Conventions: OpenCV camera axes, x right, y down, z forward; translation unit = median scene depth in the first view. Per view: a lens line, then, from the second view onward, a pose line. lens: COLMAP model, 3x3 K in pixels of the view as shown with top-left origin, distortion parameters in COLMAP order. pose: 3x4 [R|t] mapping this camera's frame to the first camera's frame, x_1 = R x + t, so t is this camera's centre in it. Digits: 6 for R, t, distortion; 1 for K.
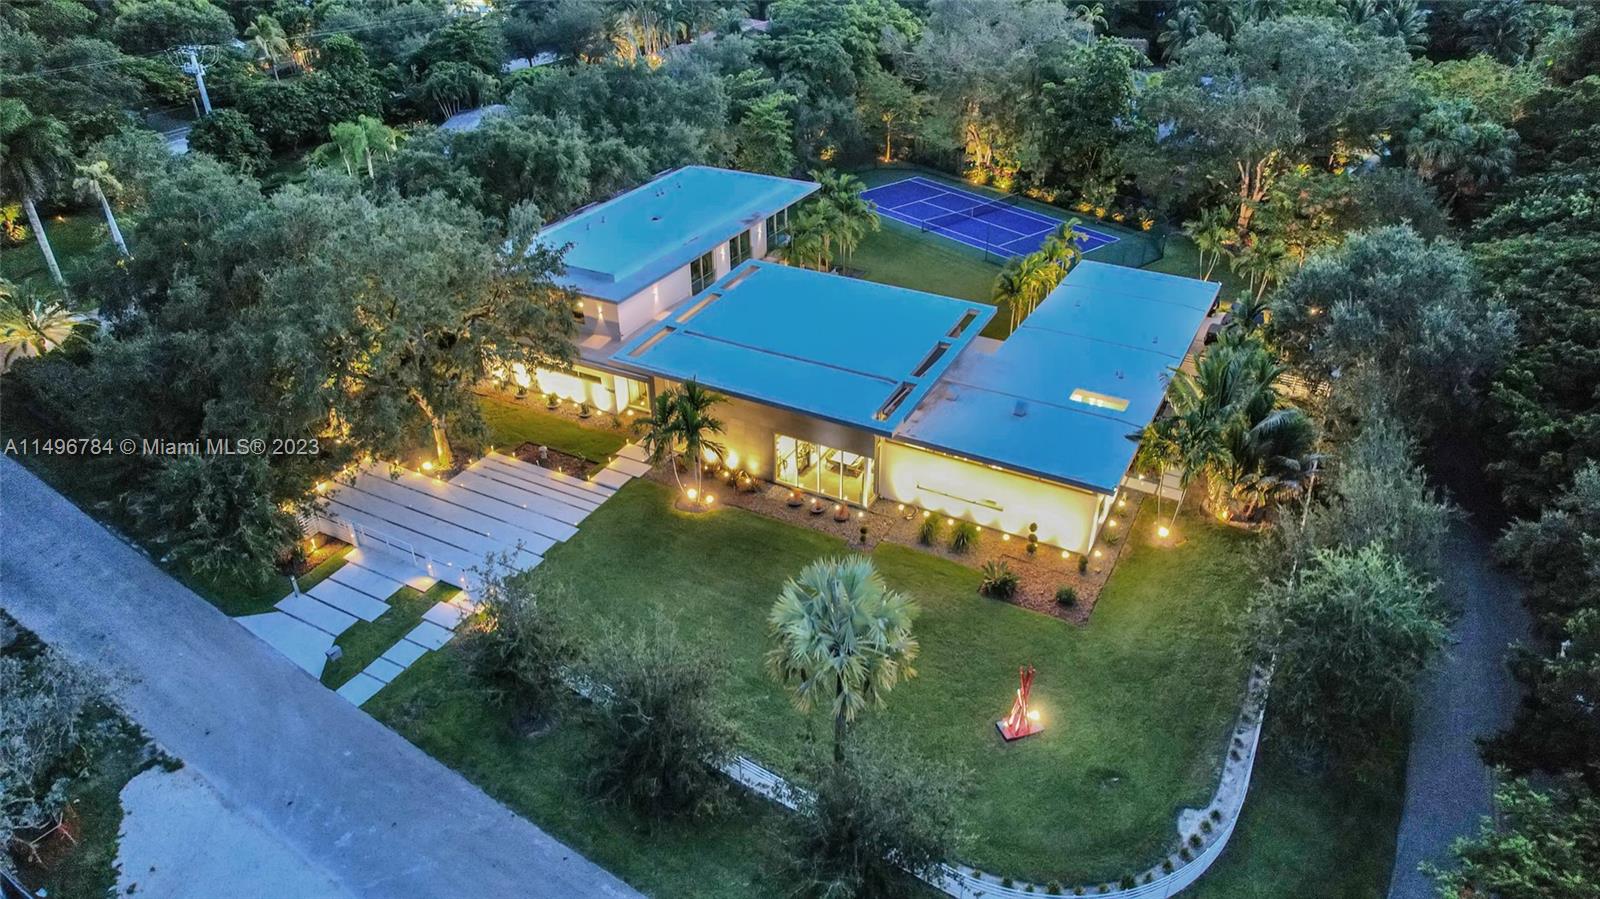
lens RADIAL K [[1016.3, 0, 800.0], [0, 1016.3, 449.5], [0, 0, 1]] dist [-0.108324, 0.088424]
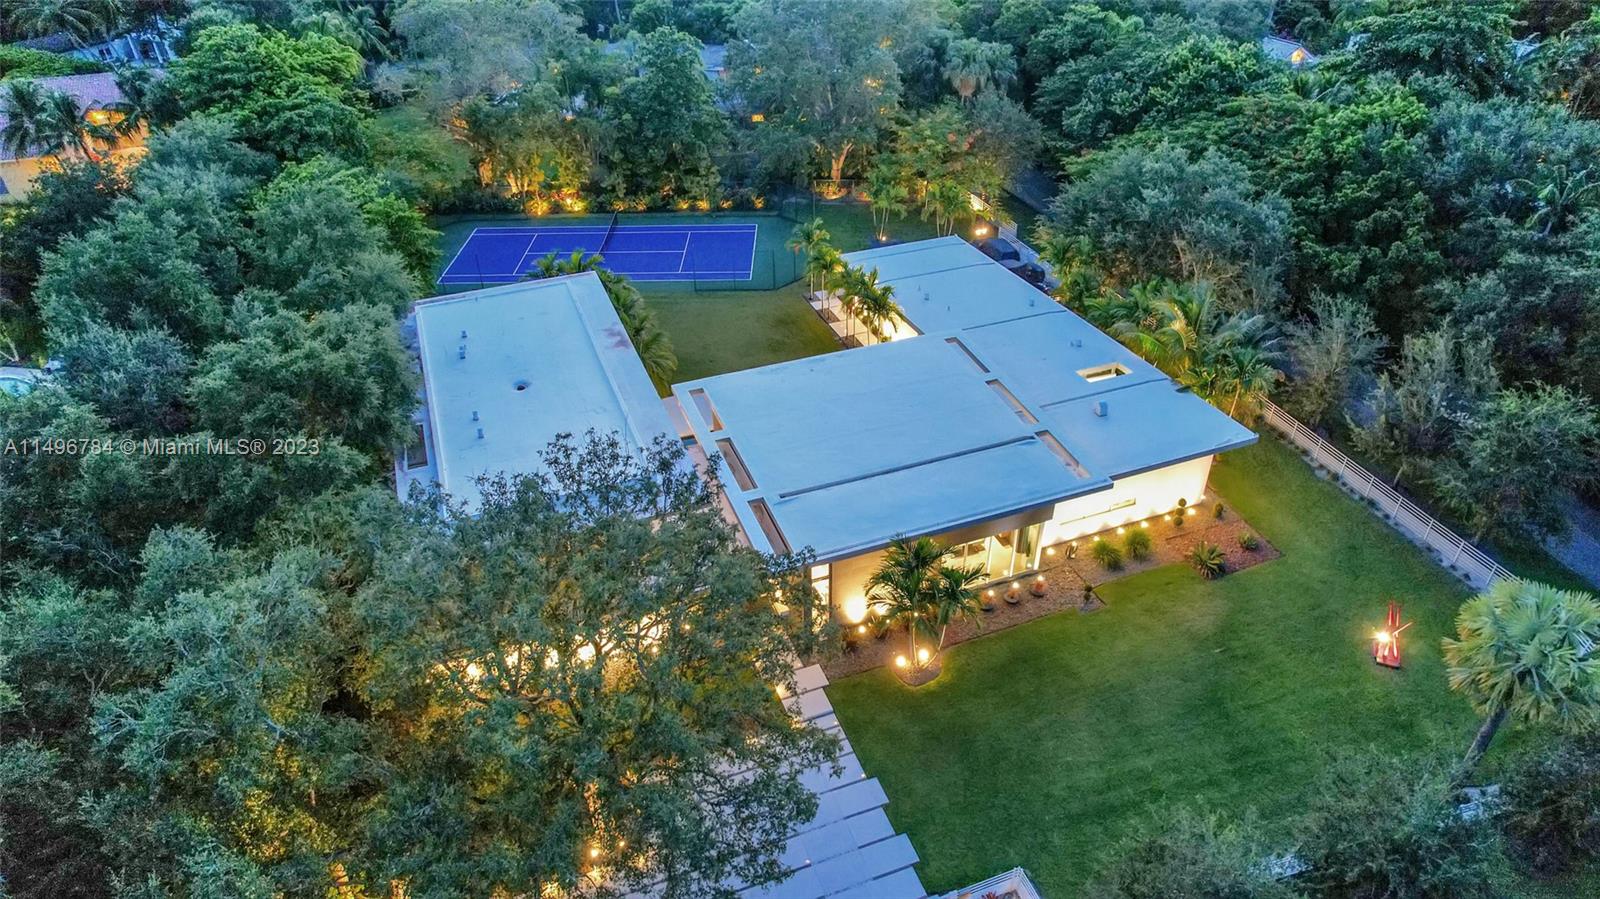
lens RADIAL K [[1016.3, 0, 800.0], [0, 1016.3, 449.5], [0, 0, 1]] dist [-0.108324, 0.088424]
pose [[0.666612, -0.425169, 0.612258, -0.589549], [0.403171, 0.896517, 0.183603, -0.294706], [-0.626962, 0.124453, 0.769045, 0.396409]]
